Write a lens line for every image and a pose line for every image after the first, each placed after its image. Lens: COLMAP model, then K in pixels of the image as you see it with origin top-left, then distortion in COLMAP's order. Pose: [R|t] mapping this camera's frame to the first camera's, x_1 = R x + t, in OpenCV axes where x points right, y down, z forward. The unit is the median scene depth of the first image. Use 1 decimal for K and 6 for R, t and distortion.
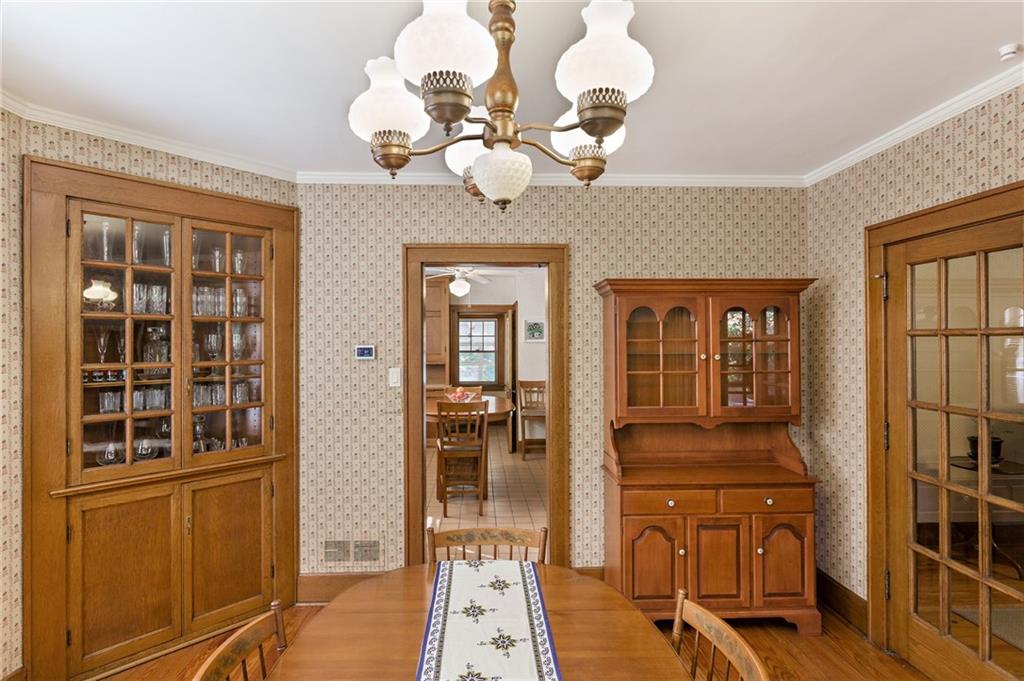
lens RADIAL K [[514.5, 0, 506.0], [0, 514.5, 336.4], [0, 0, 1]] dist [-0.005567, -0.000374]
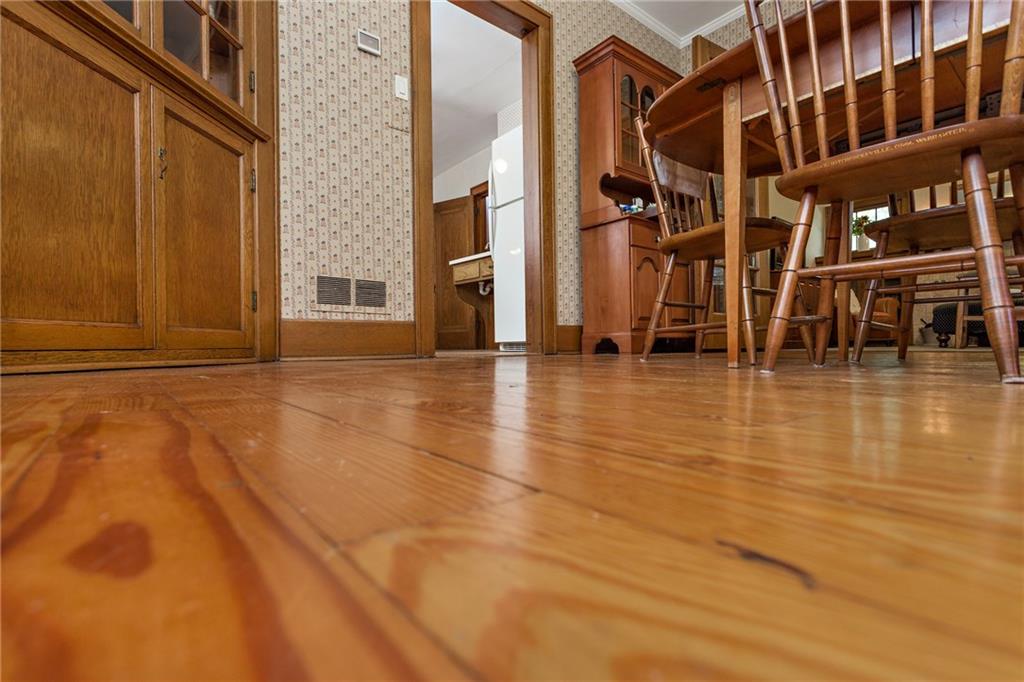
lens RADIAL K [[474.3, 0, 513.3], [0, 474.3, 343.2], [0, 0, 1]] dist [-0.002938, 0.000560]
pose [[0.799245, -0.006608, 0.600969, -0.536270], [0.007353, 0.999972, 0.001216, 0.495083], [-0.600960, 0.003447, 0.799272, 0.282788]]
